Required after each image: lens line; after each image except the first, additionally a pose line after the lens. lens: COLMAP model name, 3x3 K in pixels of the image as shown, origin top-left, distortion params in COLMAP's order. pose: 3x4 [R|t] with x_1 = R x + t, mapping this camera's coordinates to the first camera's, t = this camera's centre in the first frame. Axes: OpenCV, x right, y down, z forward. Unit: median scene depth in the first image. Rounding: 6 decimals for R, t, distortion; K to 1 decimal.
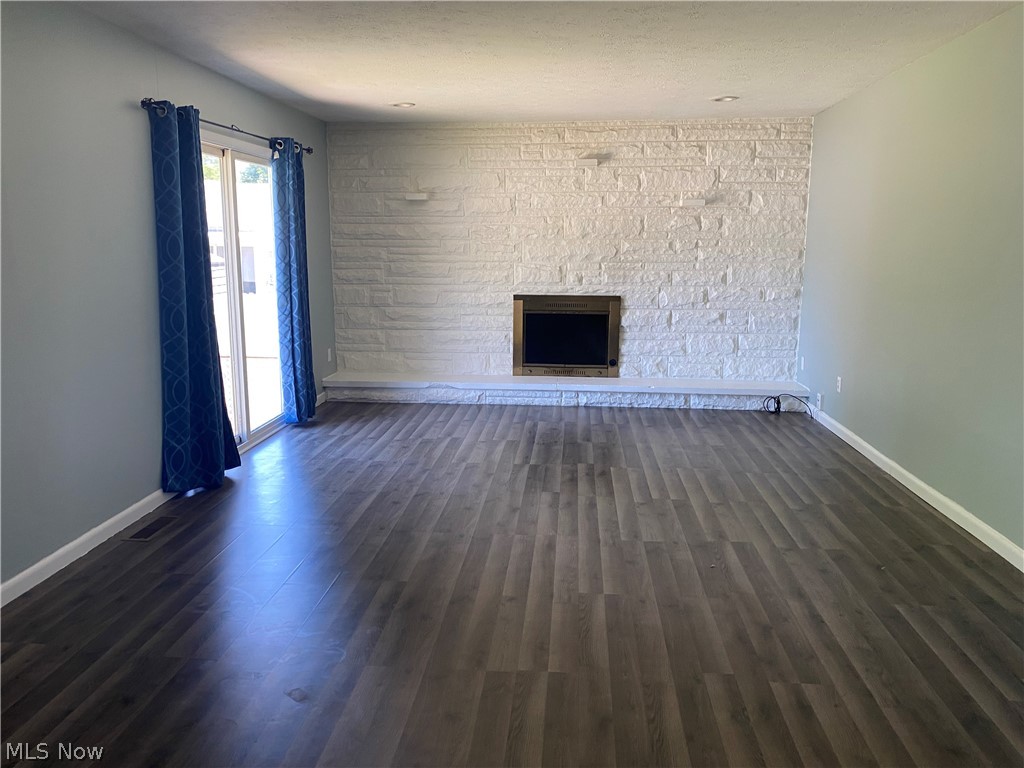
lens RADIAL K [[779.3, 0, 512.0], [0, 779.3, 384.0], [0, 0, 1]] dist [0.035979, -0.012450]
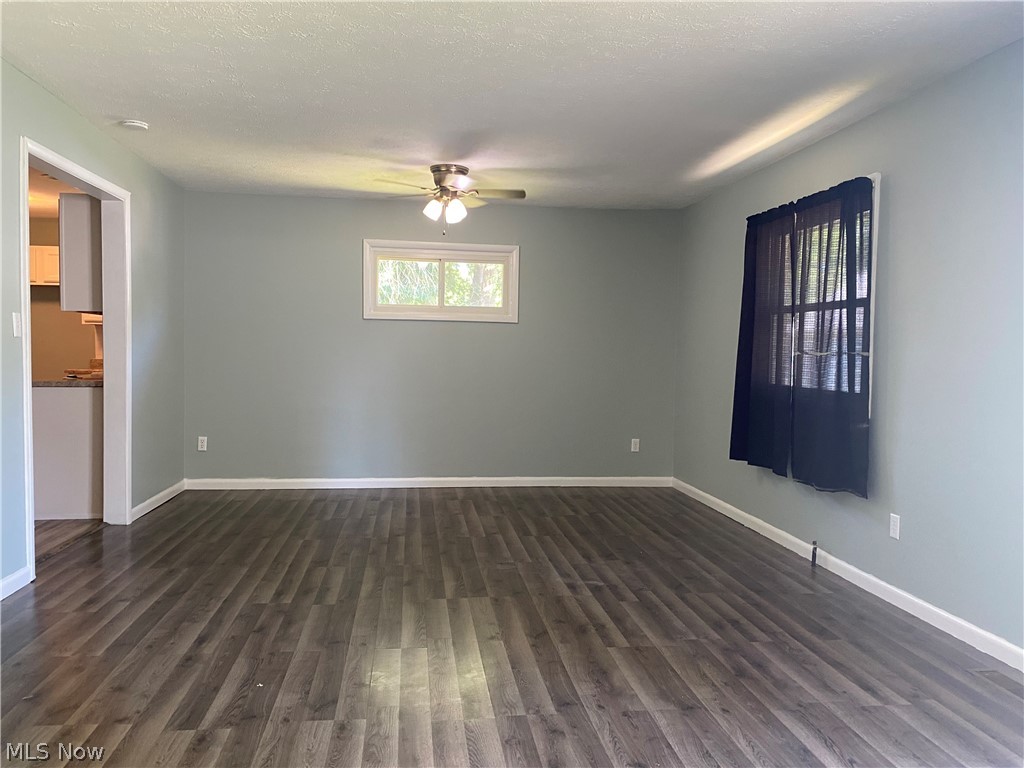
lens RADIAL K [[779.3, 0, 512.0], [0, 779.3, 384.0], [0, 0, 1]] dist [0.035979, -0.012450]
pose [[-0.977230, -0.011071, -0.211893, 0.196107], [-0.059485, 0.972885, 0.223507, -0.283792], [0.203673, 0.231023, -0.951392, 1.909707]]
